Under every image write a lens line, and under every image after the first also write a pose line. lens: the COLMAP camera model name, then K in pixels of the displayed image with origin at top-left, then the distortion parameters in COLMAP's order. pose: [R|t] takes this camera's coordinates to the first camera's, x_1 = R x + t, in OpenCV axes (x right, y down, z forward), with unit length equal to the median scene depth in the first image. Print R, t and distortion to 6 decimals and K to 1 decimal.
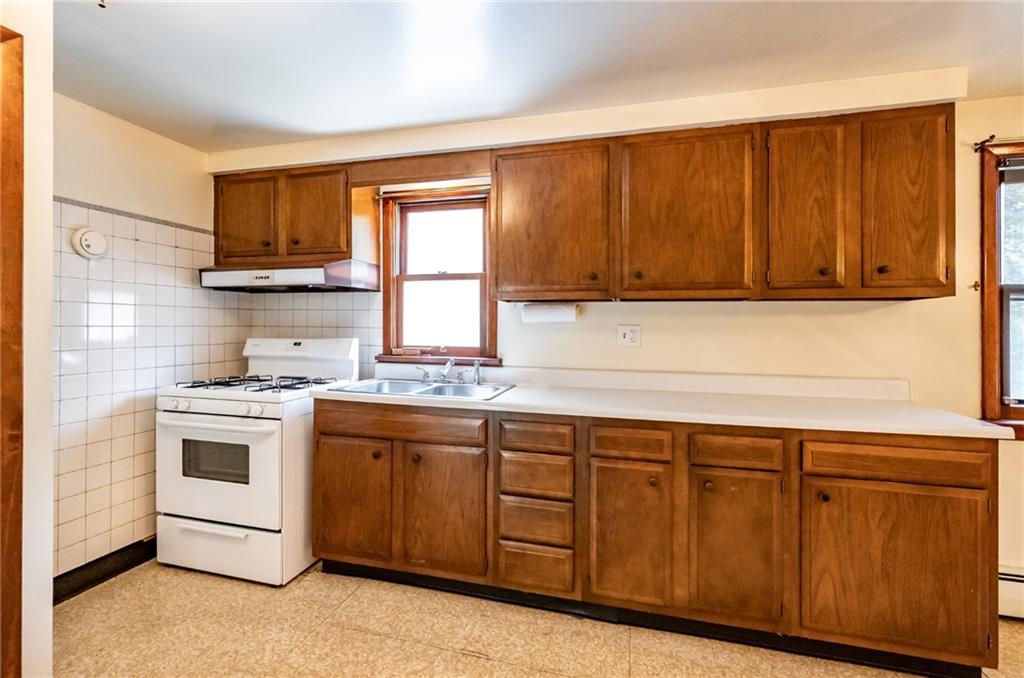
lens RADIAL K [[478.1, 0, 497.9], [0, 478.1, 323.1], [0, 0, 1]] dist [0.006358, 0.000058]
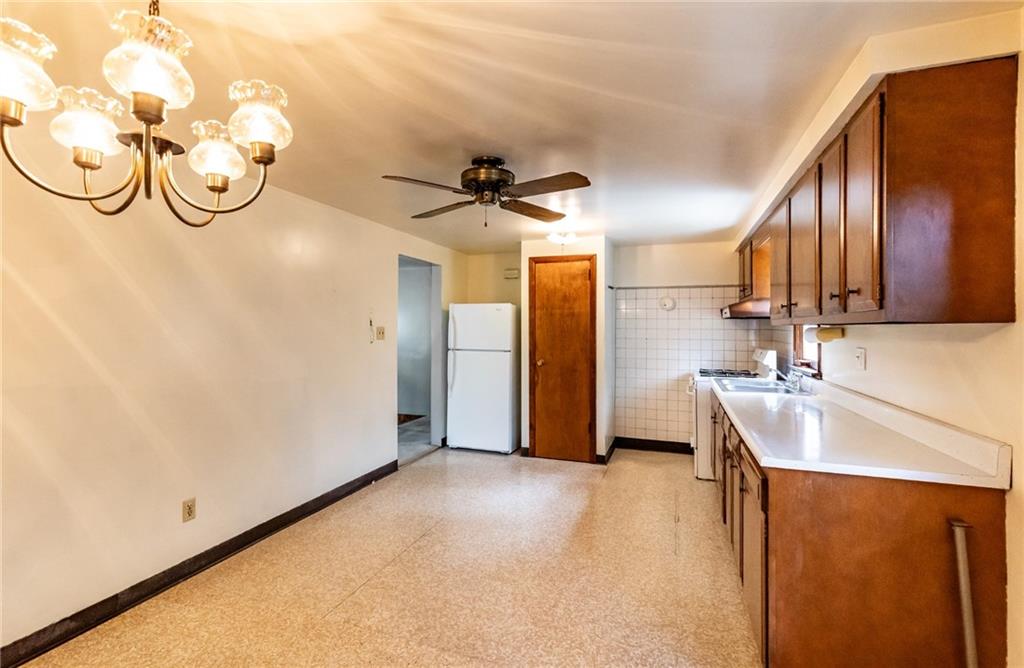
lens RADIAL K [[477.1, 0, 496.3], [0, 477.1, 322.0], [0, 0, 1]] dist [-0.000188, -0.000134]
pose [[-0.084730, -0.017409, -0.996252, 1.605837], [-0.004283, 0.999844, -0.017108, -0.035275], [0.996395, 0.002818, -0.084791, 0.390109]]
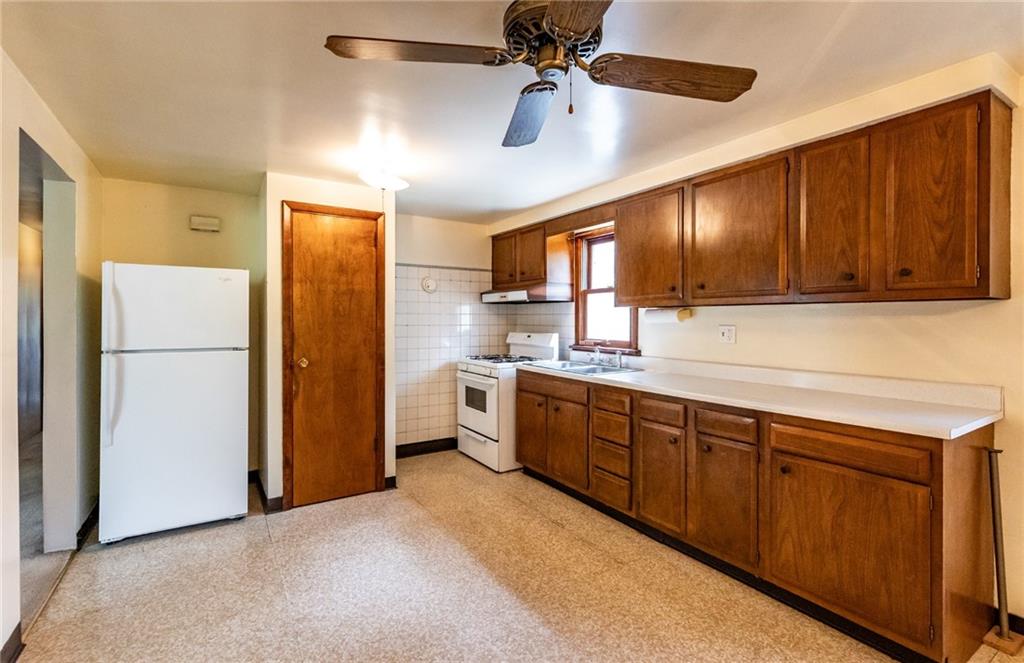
lens RADIAL K [[467.9, 0, 514.0], [0, 467.9, 319.7], [0, 0, 1]] dist [0.001663, 0.000012]
pose [[0.749069, -0.004771, -0.662475, 0.782624], [0.004327, 0.999988, -0.002309, -0.011584], [0.662478, -0.001137, 0.749080, -0.269992]]
